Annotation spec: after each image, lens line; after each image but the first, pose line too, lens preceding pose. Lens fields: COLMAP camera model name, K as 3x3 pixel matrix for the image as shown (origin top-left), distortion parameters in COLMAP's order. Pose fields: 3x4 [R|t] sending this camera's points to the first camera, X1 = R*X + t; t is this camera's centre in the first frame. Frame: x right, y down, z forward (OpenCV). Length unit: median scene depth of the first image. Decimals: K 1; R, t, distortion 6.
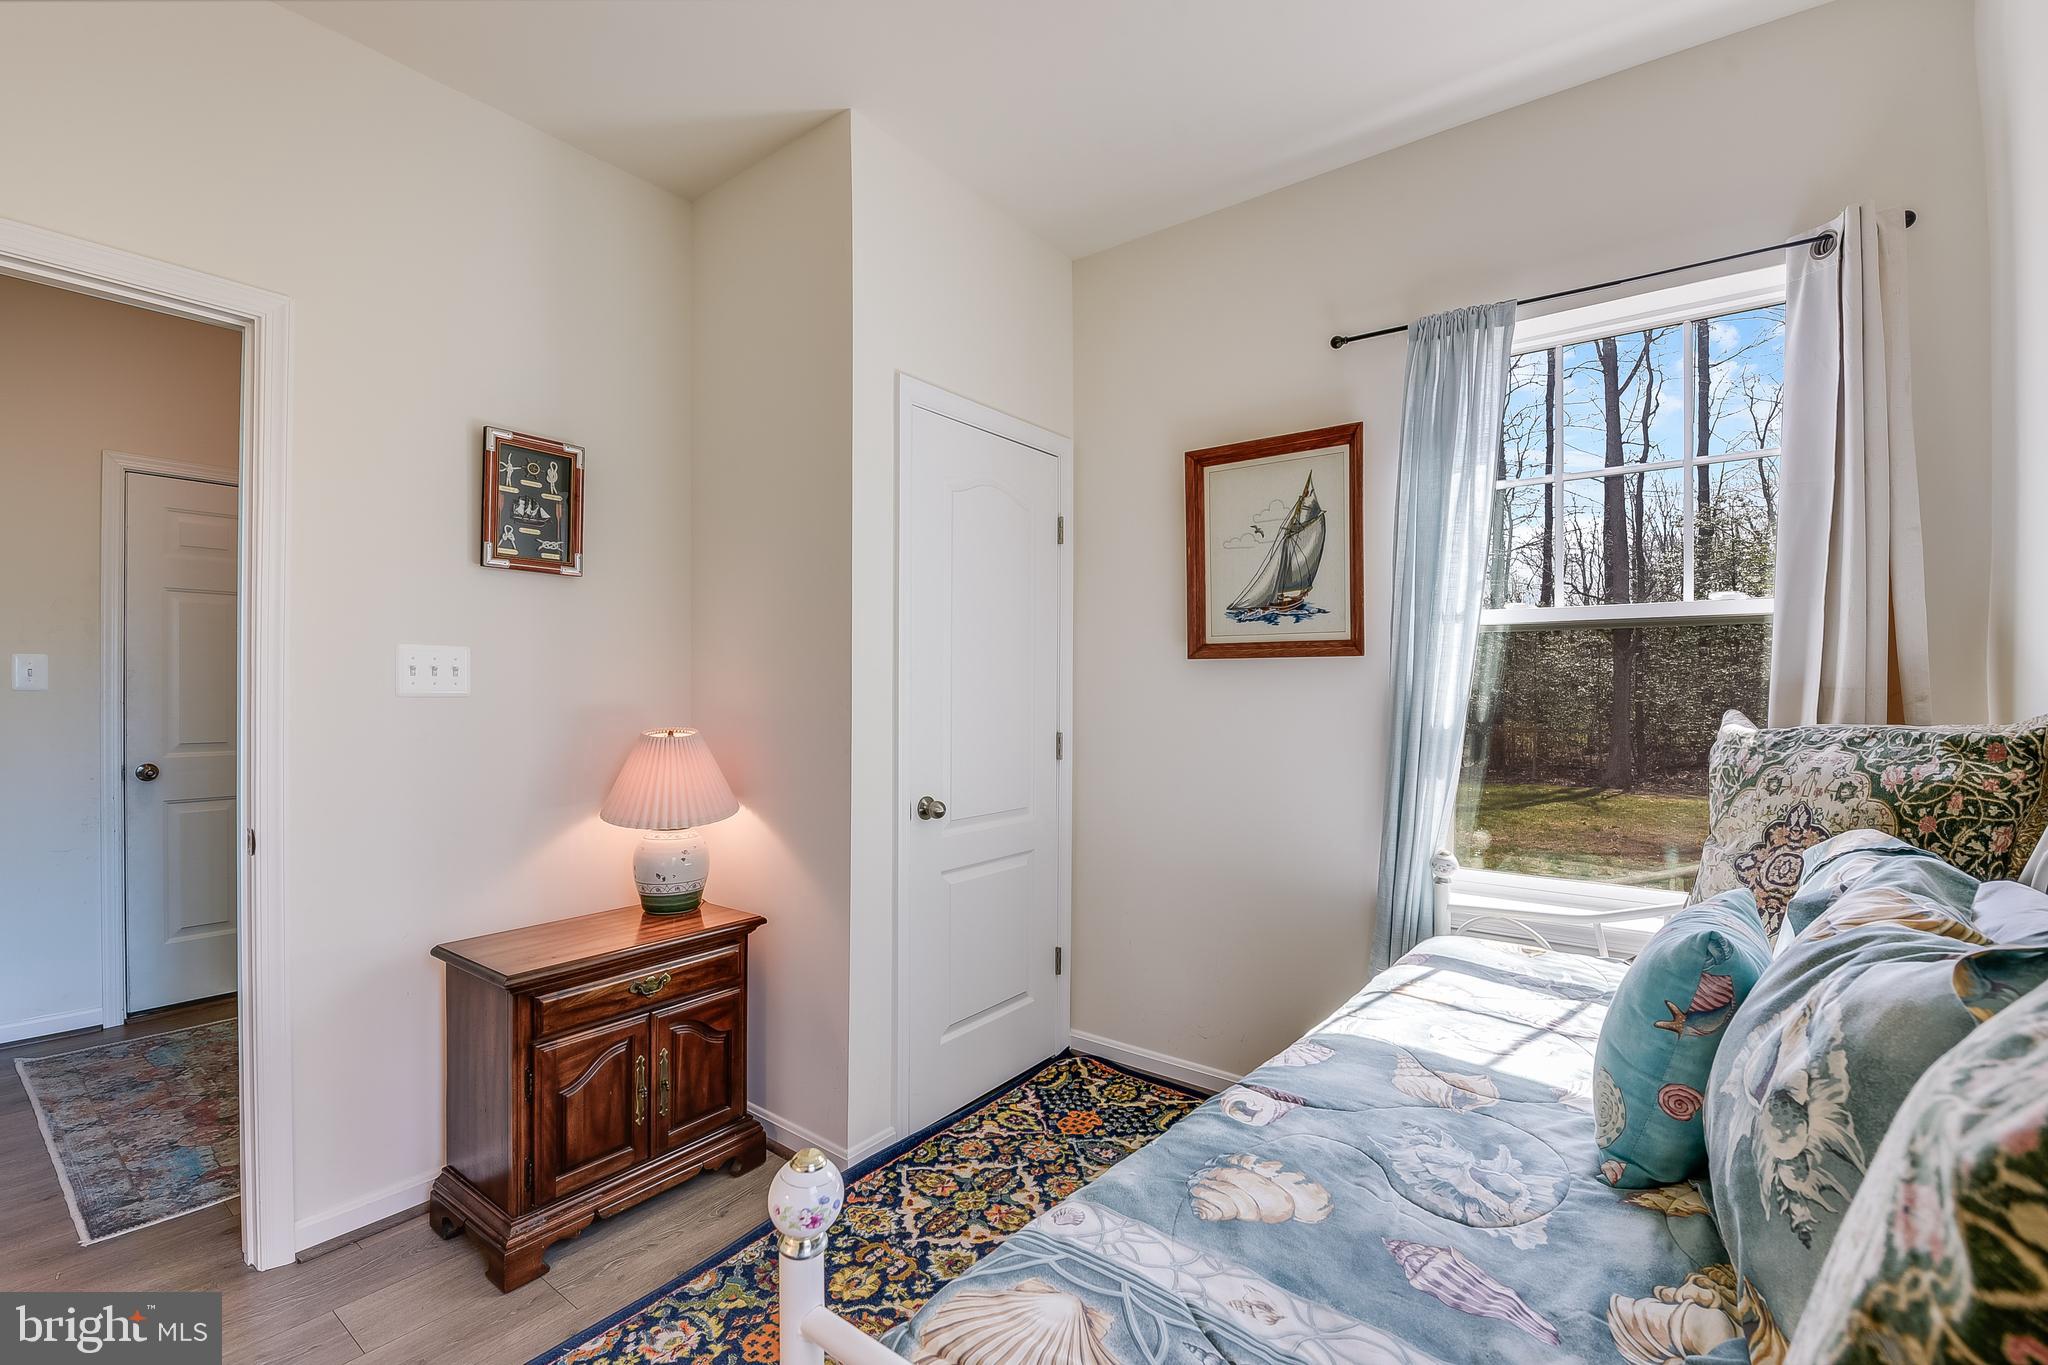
lens RADIAL K [[900.0, 0, 1033.1], [0, 900.0, 690.7], [0, 0, 1]] dist [-0.008577, -0.005594]
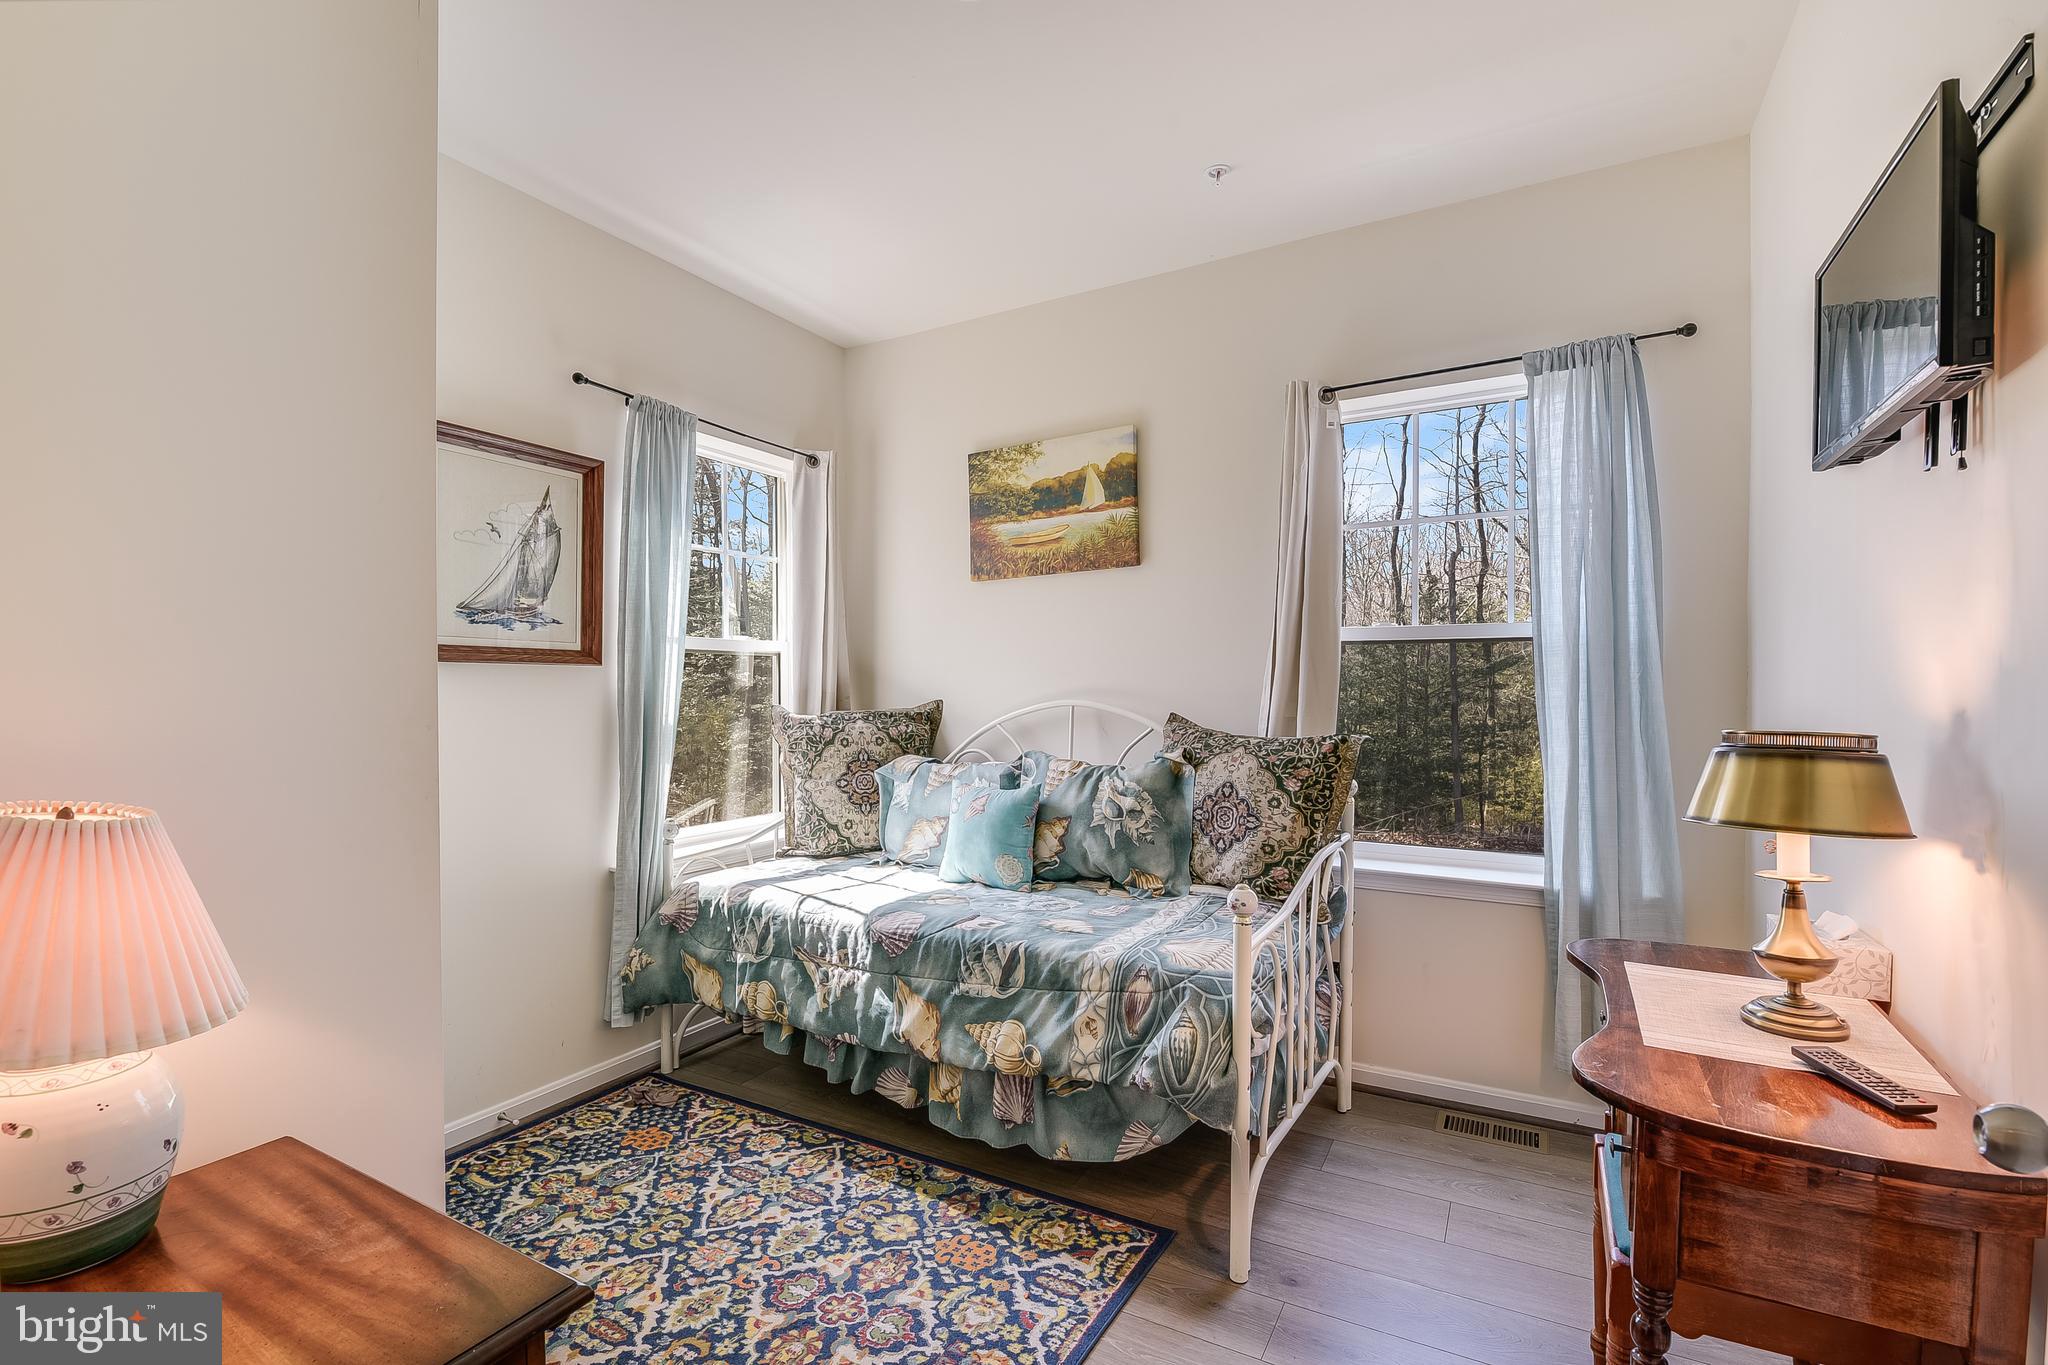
lens RADIAL K [[900.0, 0, 1034.7], [0, 900.0, 685.9], [0, 0, 1]] dist [-0.008577, -0.005594]
pose [[-0.153957, 0.005786, 0.988061, -1.059472], [0.005596, 0.999972, -0.004984, -0.005545], [-0.988062, 0.004762, -0.153985, 0.790878]]
